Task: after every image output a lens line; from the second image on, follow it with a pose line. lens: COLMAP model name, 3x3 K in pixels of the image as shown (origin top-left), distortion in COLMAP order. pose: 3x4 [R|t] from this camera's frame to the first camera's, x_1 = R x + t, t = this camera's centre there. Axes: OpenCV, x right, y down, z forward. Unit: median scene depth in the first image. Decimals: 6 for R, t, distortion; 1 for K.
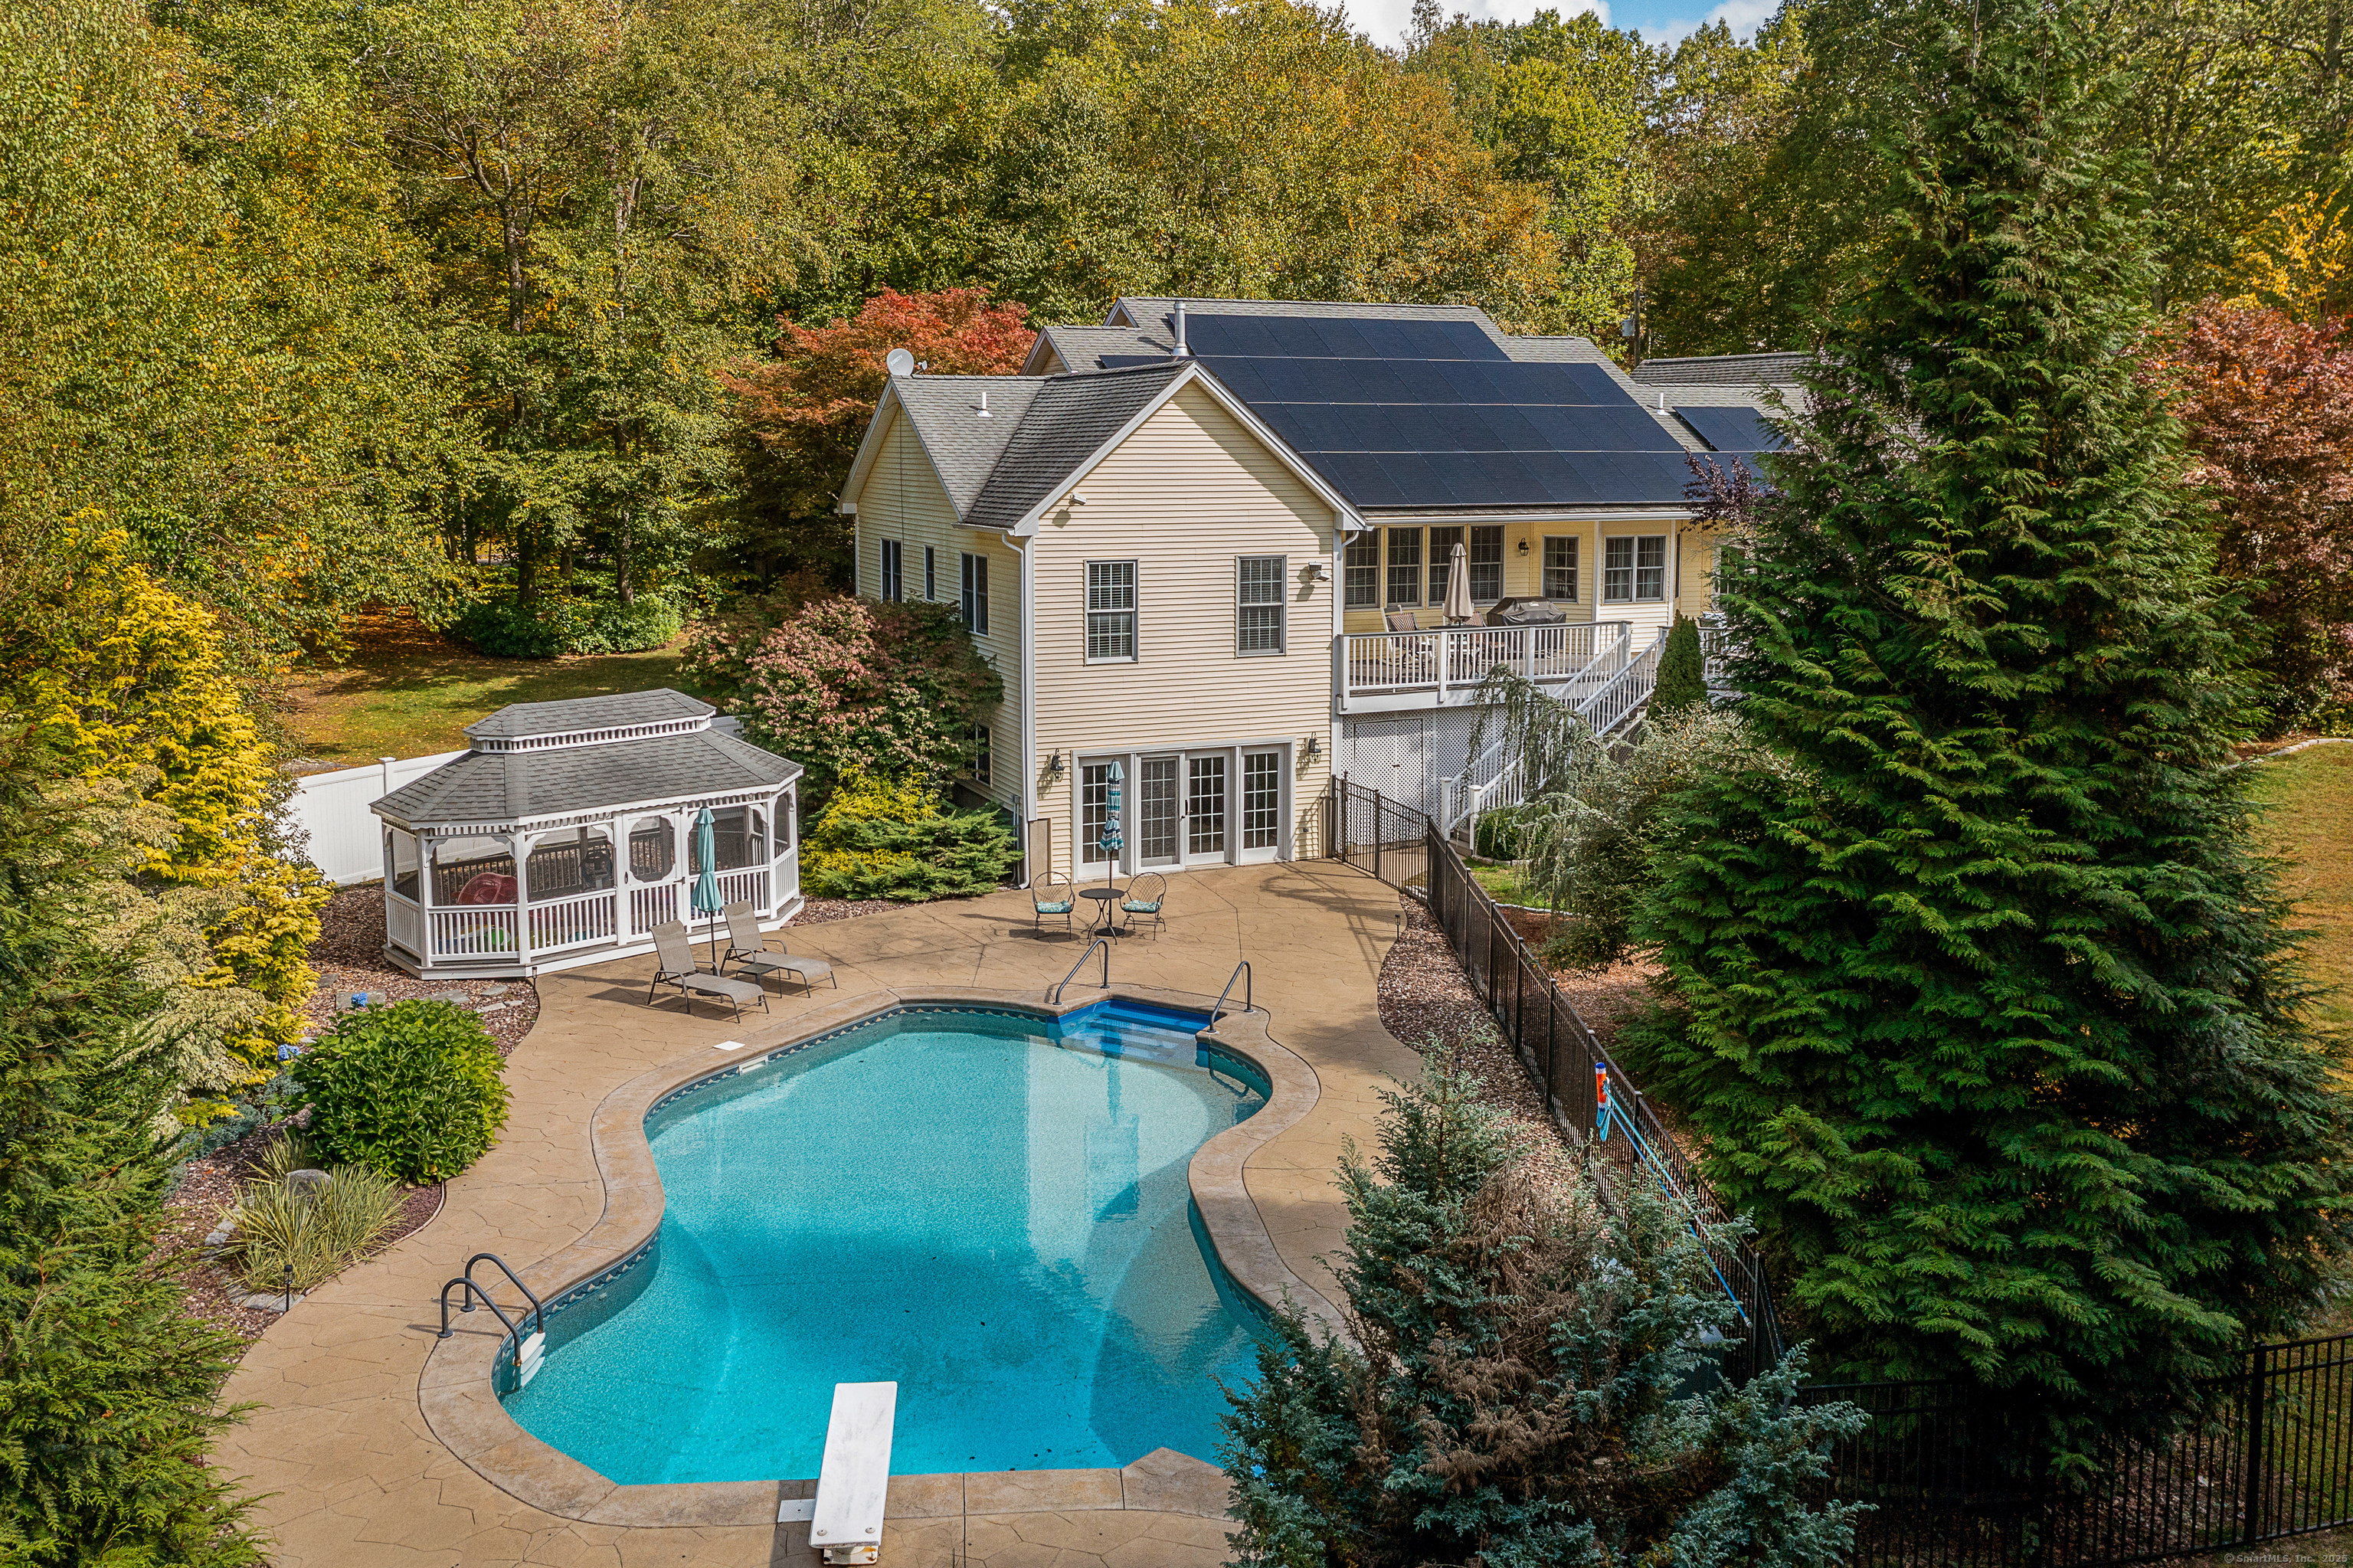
lens RADIAL K [[1851.0, 0, 1176.5], [0, 1851.0, 784.0], [0, 0, 1]] dist [0.007652, 0.004219]
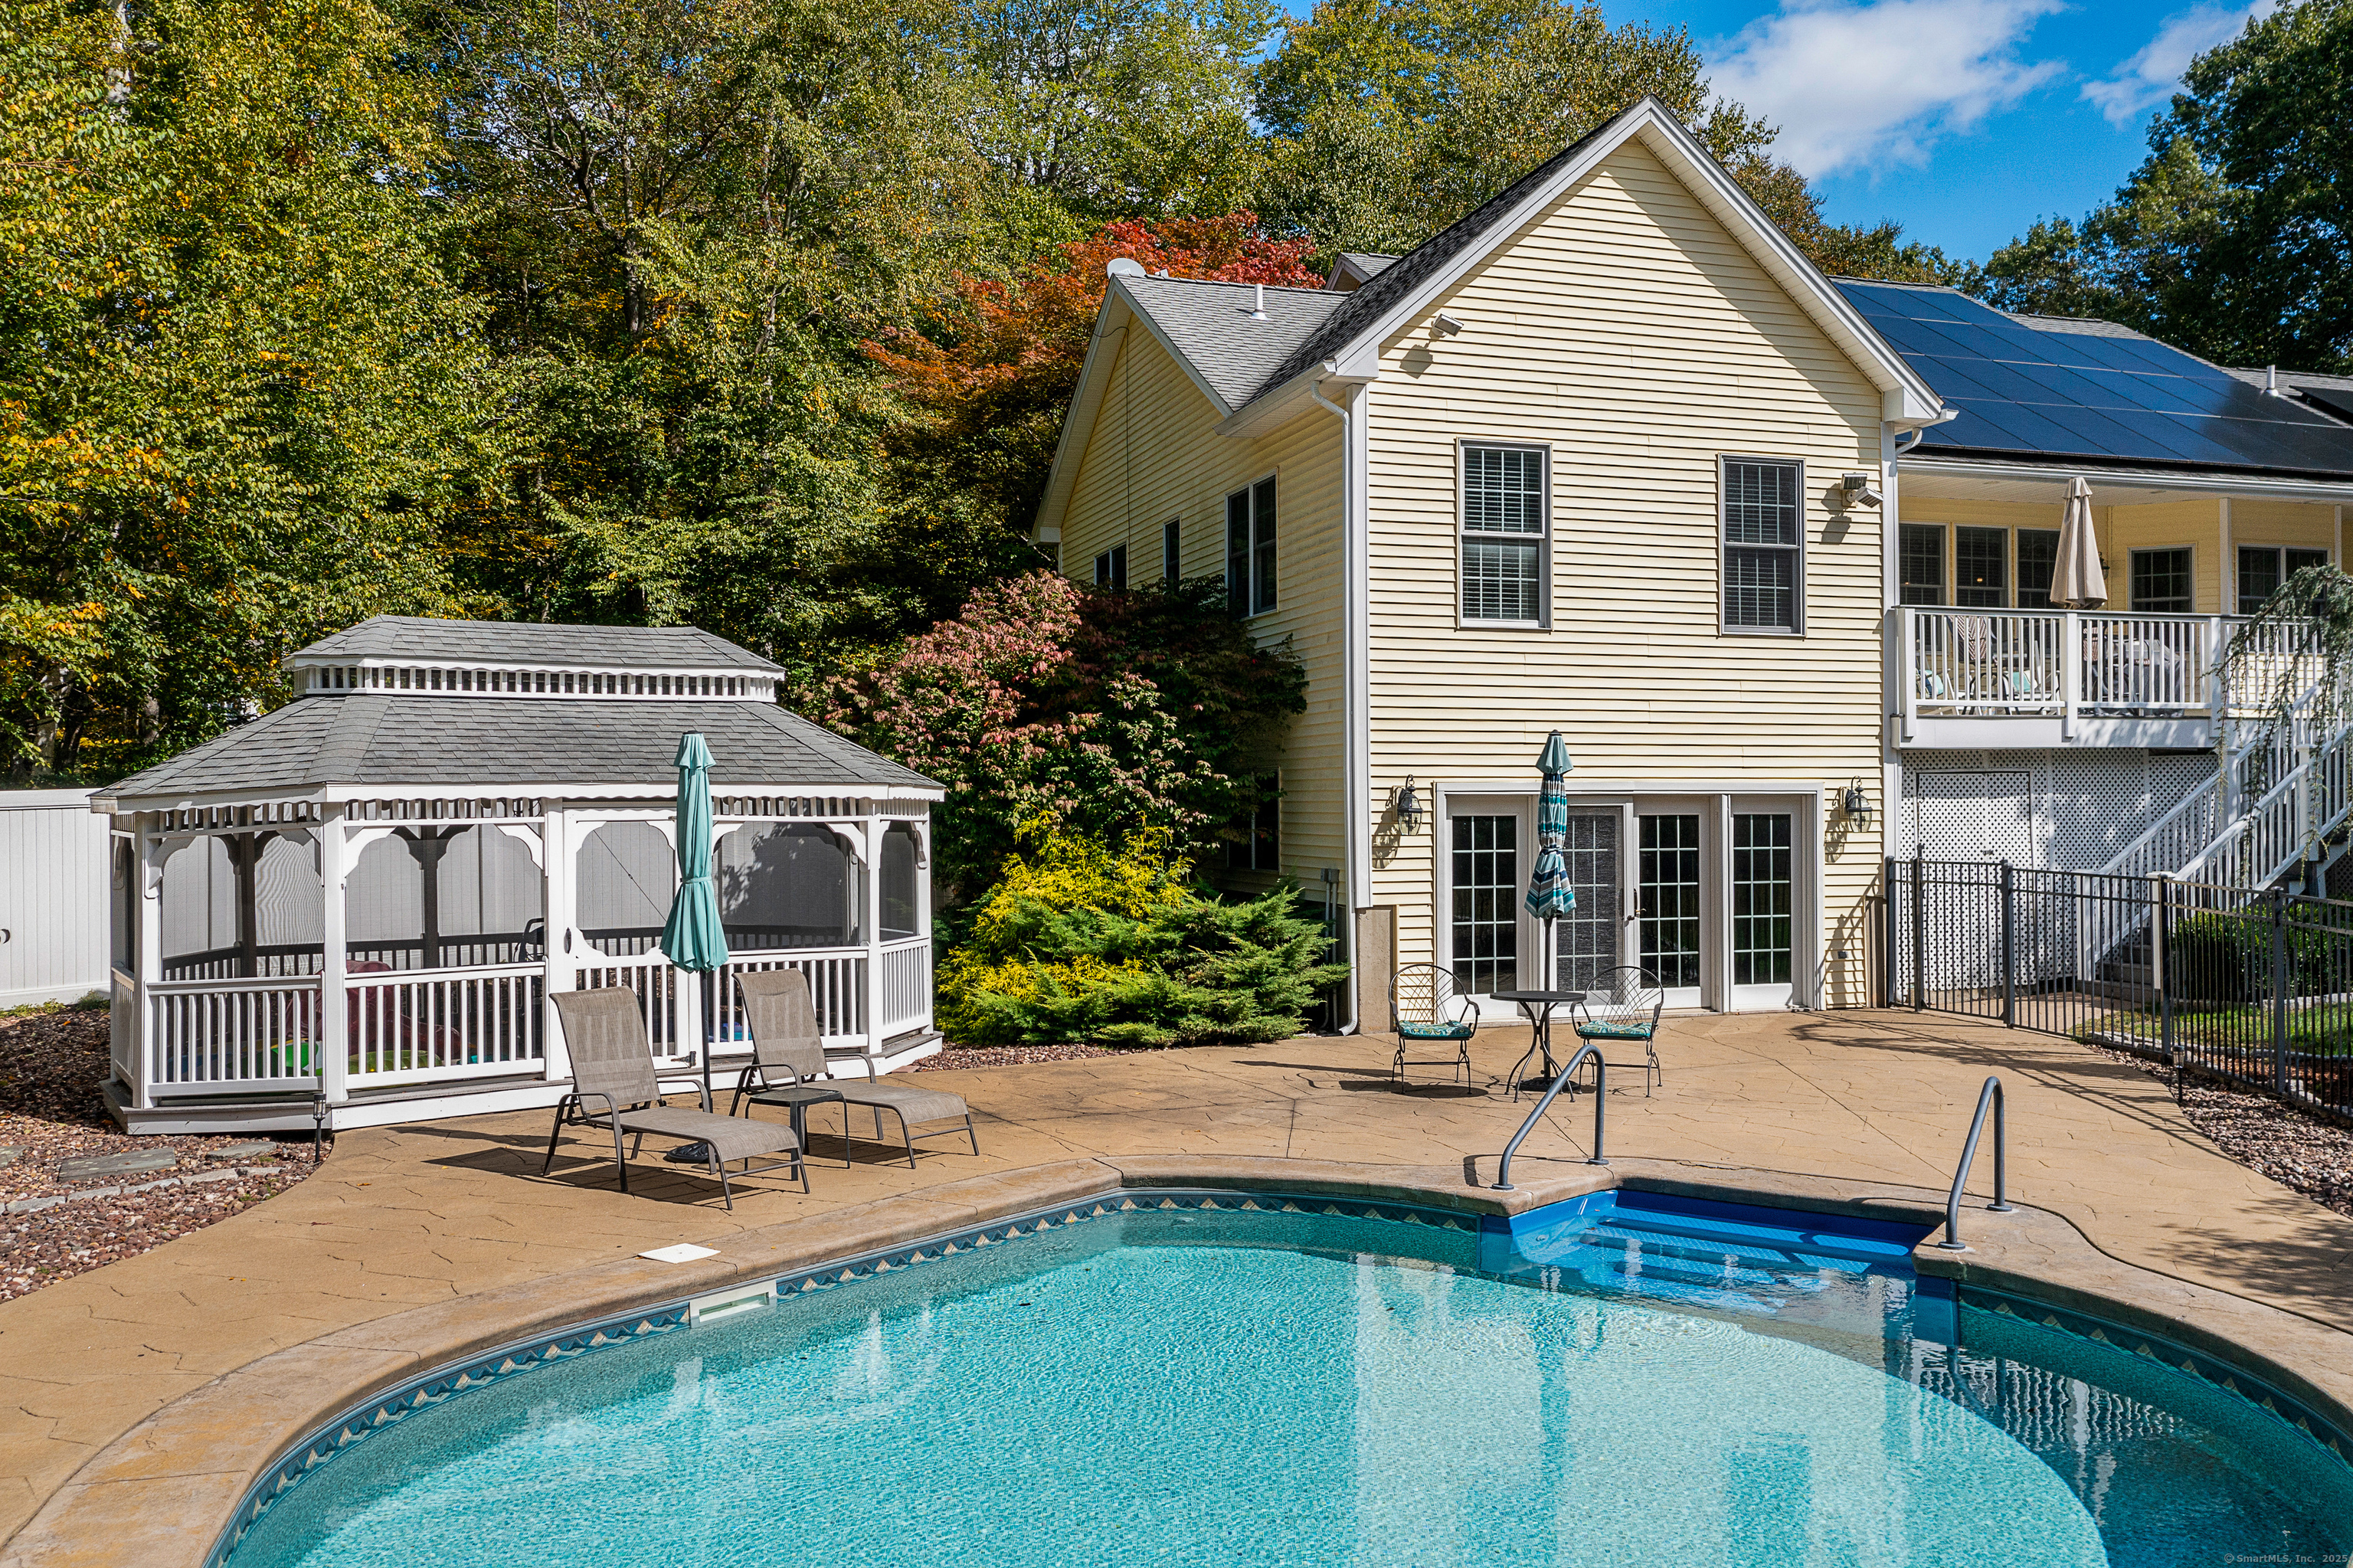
lens RADIAL K [[1973.4, 0, 1175.1], [0, 1973.4, 874.6], [0, 0, 1]] dist [-0.009778, 0.003754]
pose [[0.992959, -0.006534, -0.118278, -0.063627], [-0.007256, 0.993248, -0.115786, 0.076383], [0.118236, 0.115829, 0.986207, 0.418164]]
